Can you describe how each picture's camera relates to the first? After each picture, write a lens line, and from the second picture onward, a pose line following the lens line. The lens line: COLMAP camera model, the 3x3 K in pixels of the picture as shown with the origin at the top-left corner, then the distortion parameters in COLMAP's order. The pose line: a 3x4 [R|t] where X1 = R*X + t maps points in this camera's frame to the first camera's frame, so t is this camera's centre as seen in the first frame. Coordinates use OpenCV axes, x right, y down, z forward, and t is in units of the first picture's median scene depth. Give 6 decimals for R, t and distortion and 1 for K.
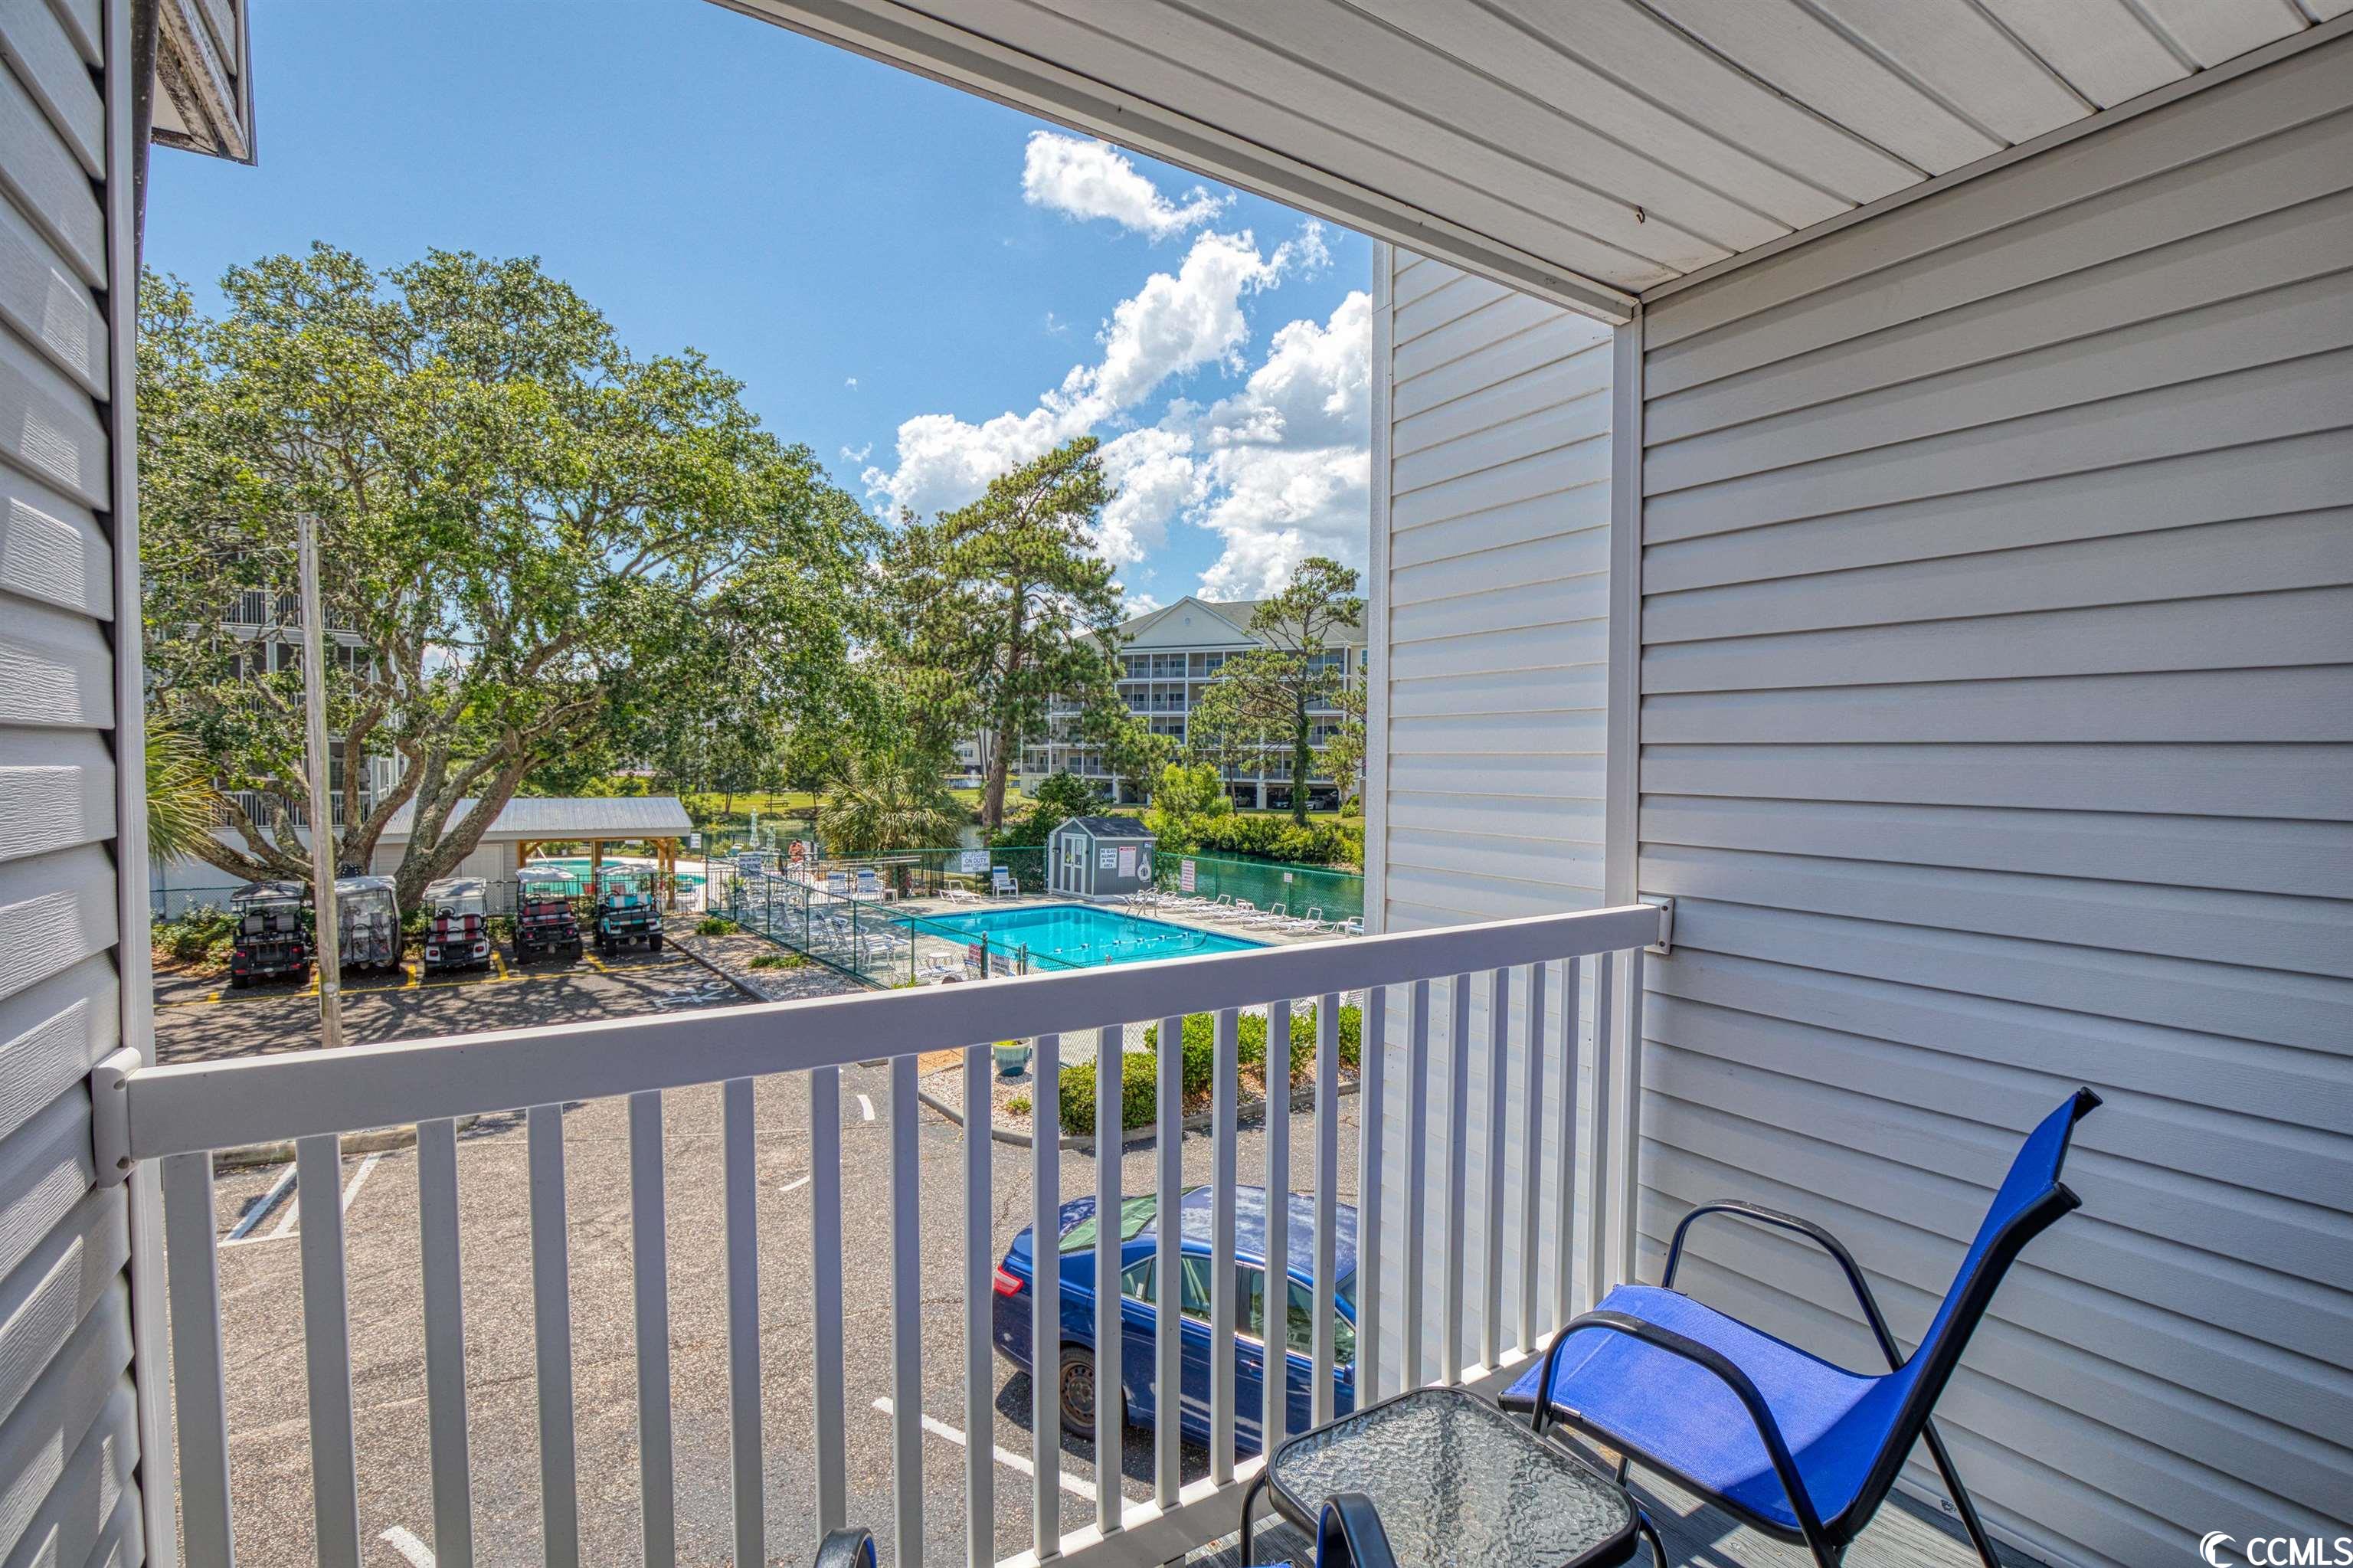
lens RADIAL K [[1079.3, 0, 1182.5], [0, 1079.3, 785.9], [0, 0, 1]] dist [-0.020395, 0.000390]
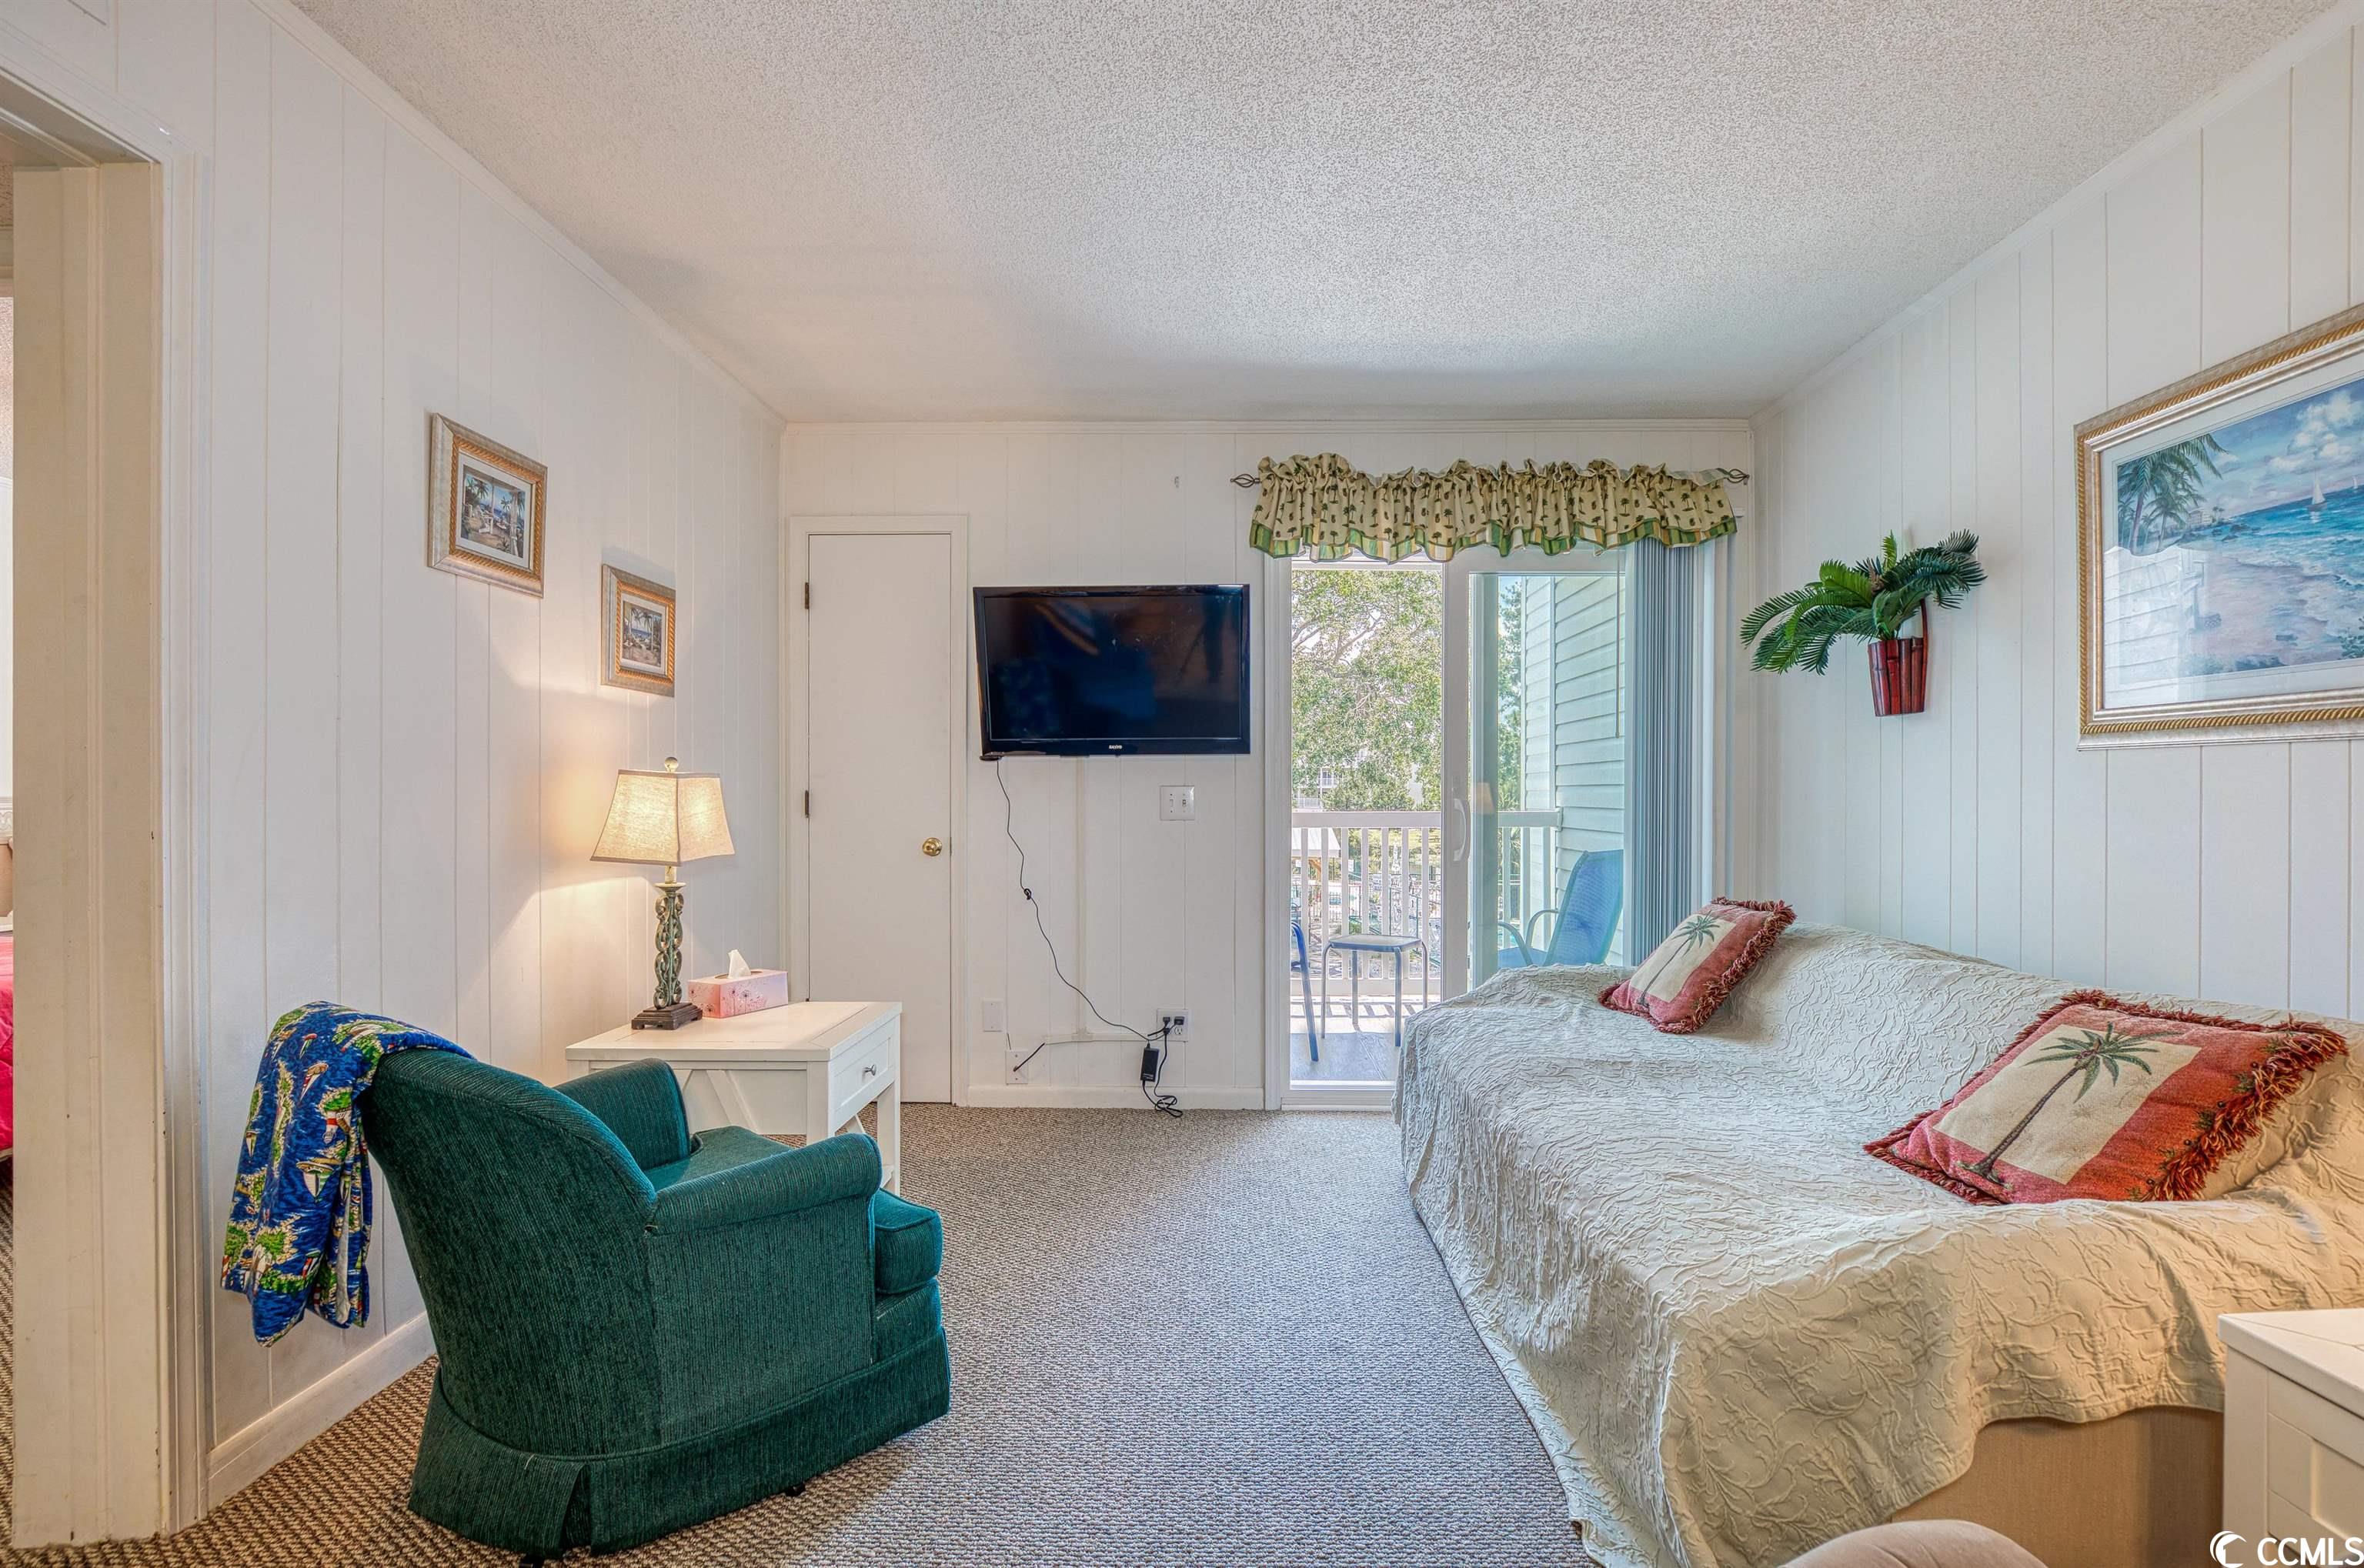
lens RADIAL K [[1095.6, 0, 1210.6], [0, 1095.6, 795.2], [0, 0, 1]] dist [-0.026643, 0.005846]
pose [[0.842232, -0.006677, -0.539074, 0.089048], [-0.009015, 0.999609, -0.026467, 0.011673], [0.539040, 0.027151, 0.841843, -0.120354]]
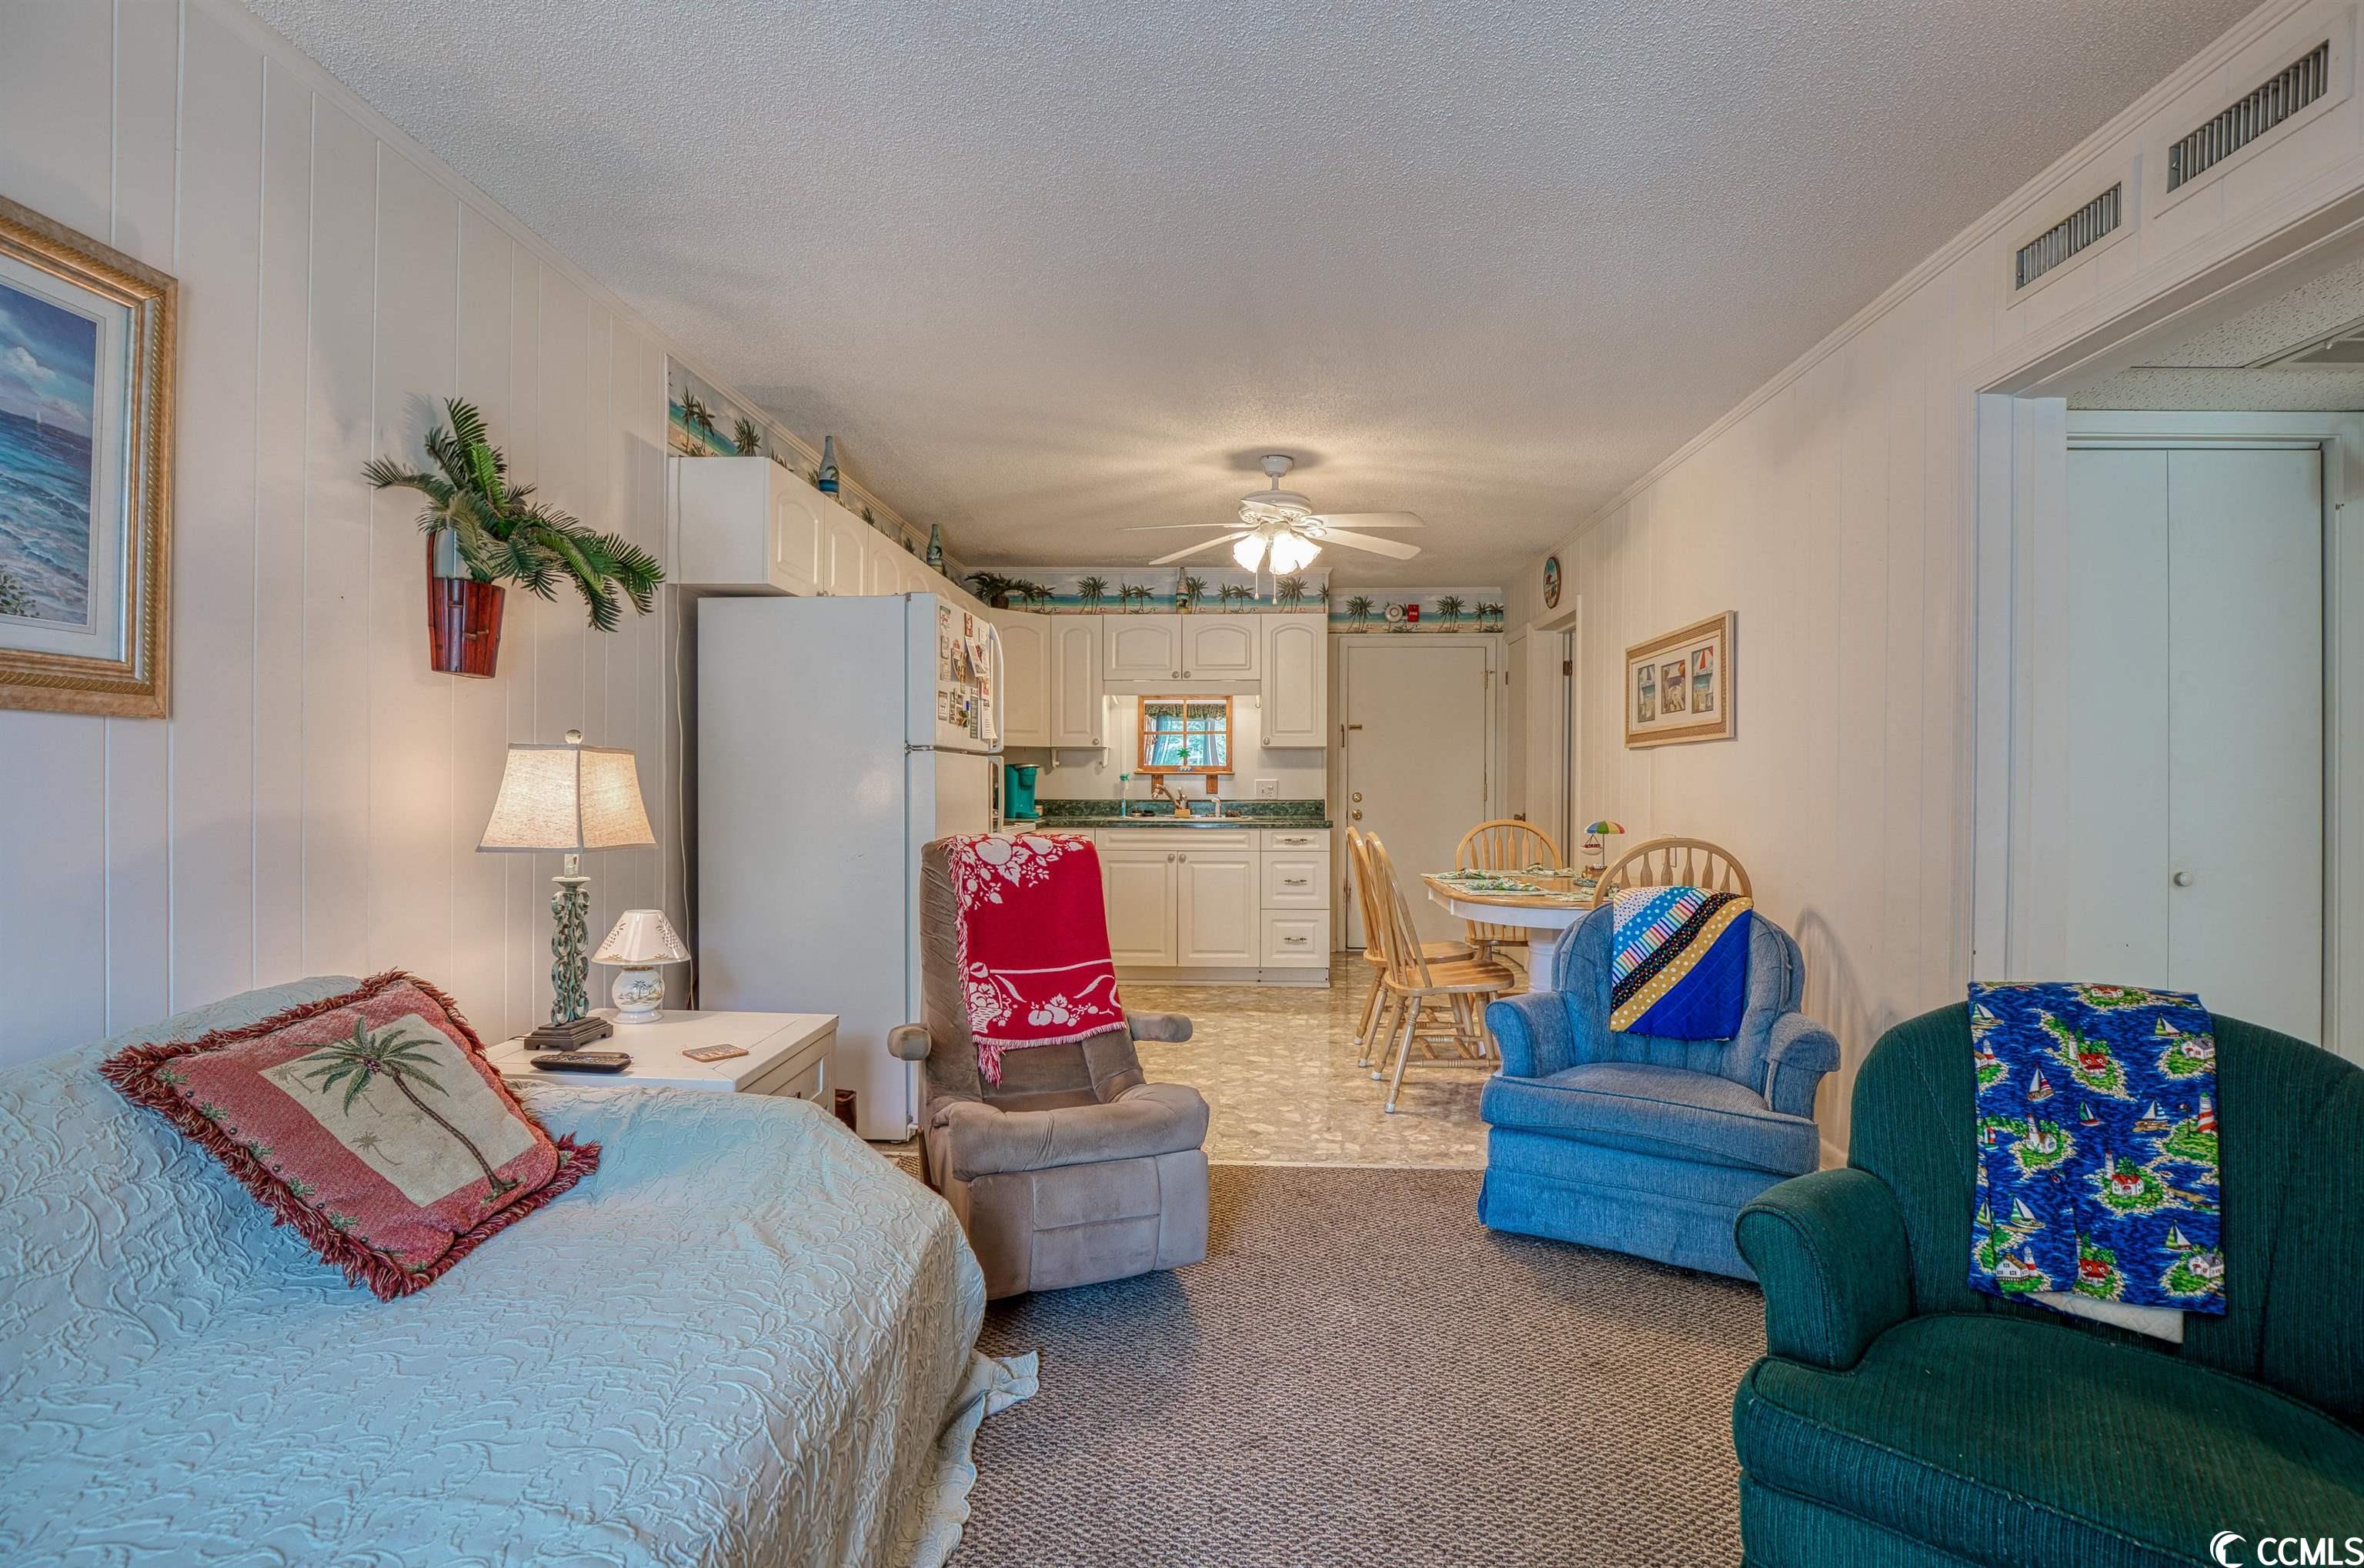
lens RADIAL K [[1080.6, 0, 1207.5], [0, 1080.6, 788.4], [0, 0, 1]] dist [-0.029769, 0.007287]
pose [[-0.827714, -0.019670, 0.560806, 0.037322], [-0.000493, 0.999411, 0.034326, 0.008582], [-0.561151, 0.028136, -0.827235, -0.029917]]
